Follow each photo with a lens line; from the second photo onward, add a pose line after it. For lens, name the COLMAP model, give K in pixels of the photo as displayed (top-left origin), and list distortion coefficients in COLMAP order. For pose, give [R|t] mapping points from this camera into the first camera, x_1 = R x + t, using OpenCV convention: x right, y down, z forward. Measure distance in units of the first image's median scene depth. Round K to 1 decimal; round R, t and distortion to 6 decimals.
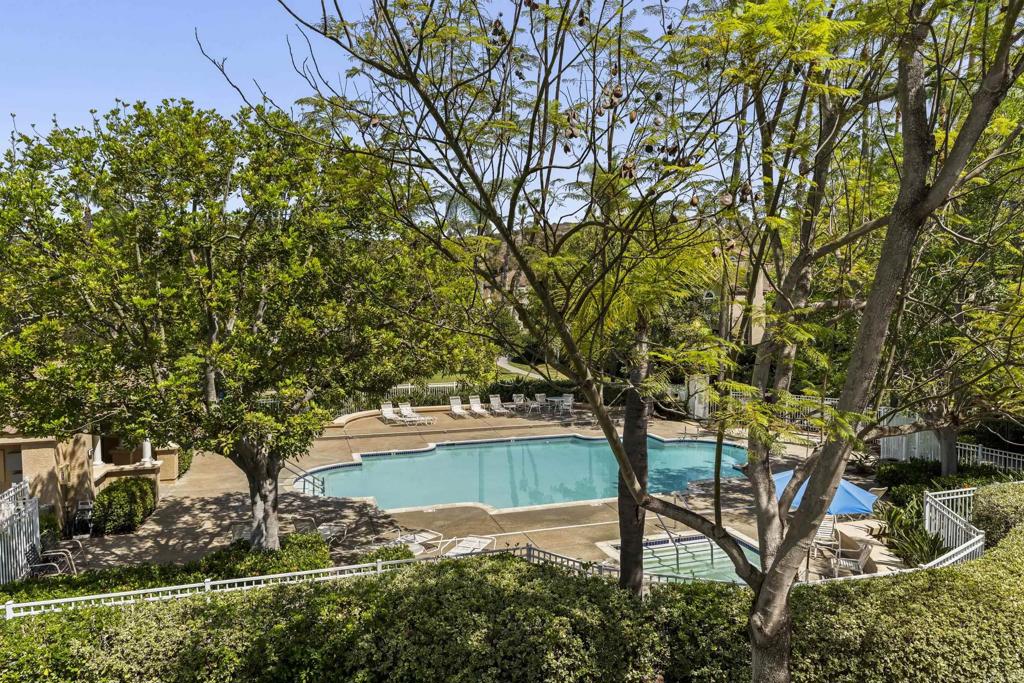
lens RADIAL K [[694.7, 0, 512.0], [0, 694.7, 341.5], [0, 0, 1]] dist [-0.000052, 0.002000]
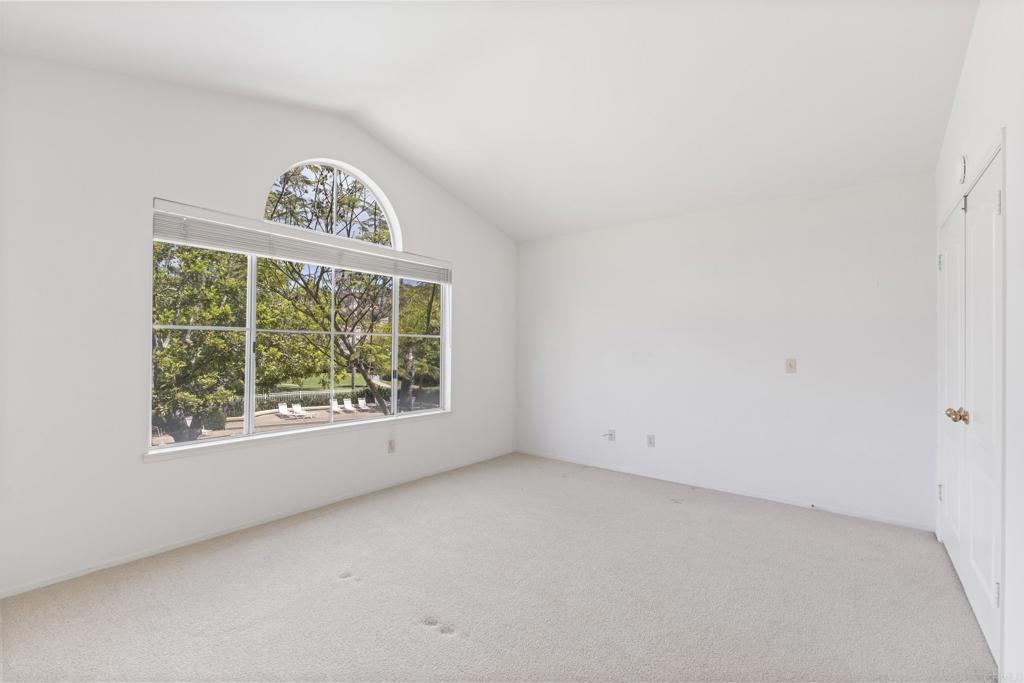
lens RADIAL K [[452.9, 0, 512.0], [0, 452.9, 341.5], [0, 0, 1]] dist [-0.001043, 0.000319]
pose [[0.960955, 0.019582, 0.276009, 0.075048], [-0.004939, 0.998548, -0.053648, 0.024919], [-0.276659, 0.050190, 0.959657, -0.230219]]
